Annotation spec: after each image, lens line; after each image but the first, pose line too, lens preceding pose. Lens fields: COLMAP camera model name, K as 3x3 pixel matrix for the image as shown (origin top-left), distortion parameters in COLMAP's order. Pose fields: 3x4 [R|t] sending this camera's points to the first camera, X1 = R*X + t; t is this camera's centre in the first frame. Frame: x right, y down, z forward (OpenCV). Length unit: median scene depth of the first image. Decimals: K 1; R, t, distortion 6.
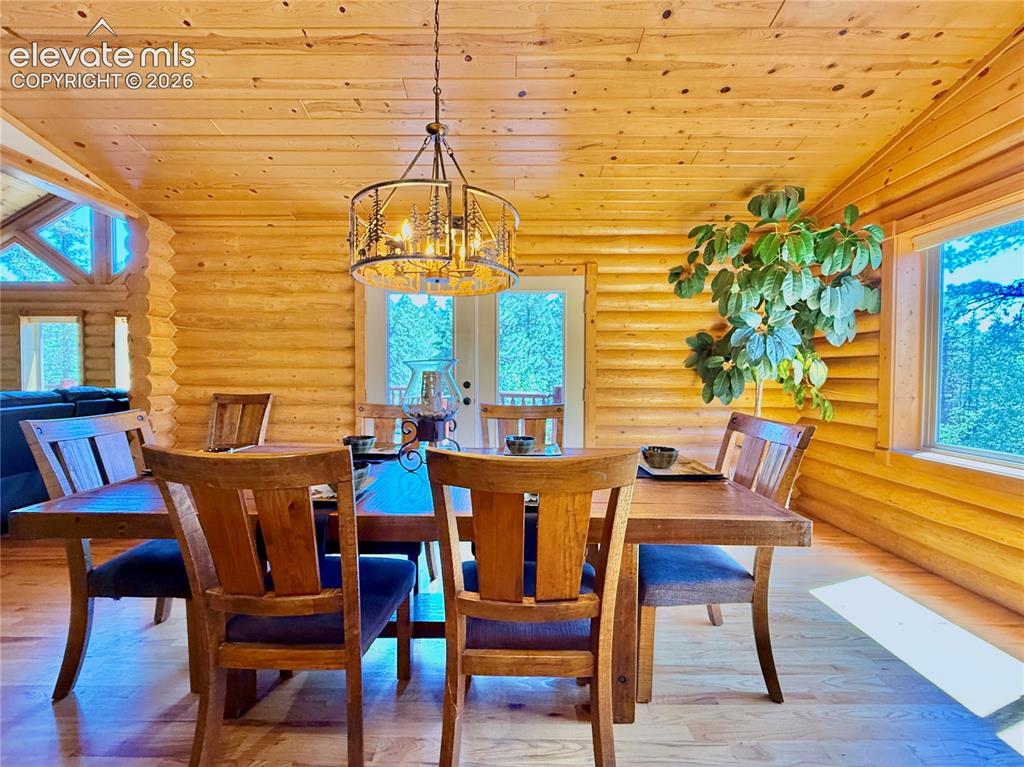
lens RADIAL K [[406.4, 0, 514.1], [0, 406.4, 383.3], [0, 0, 1]] dist [0.000106, -0.000065]
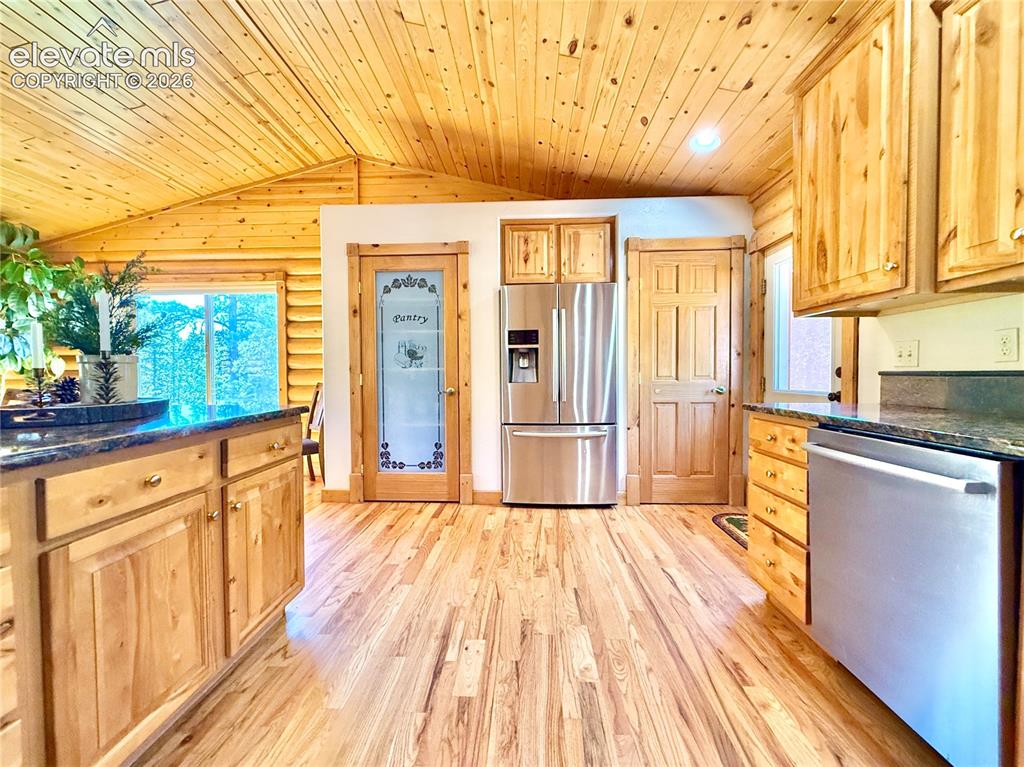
lens RADIAL K [[406.4, 0, 510.6], [0, 406.4, 381.8], [0, 0, 1]] dist [0.000106, -0.000065]
pose [[0.042723, -0.022910, 0.998824, -0.607867], [0.030136, 0.999312, 0.021633, 0.047118], [-0.998632, 0.029176, 0.043384, -0.642584]]
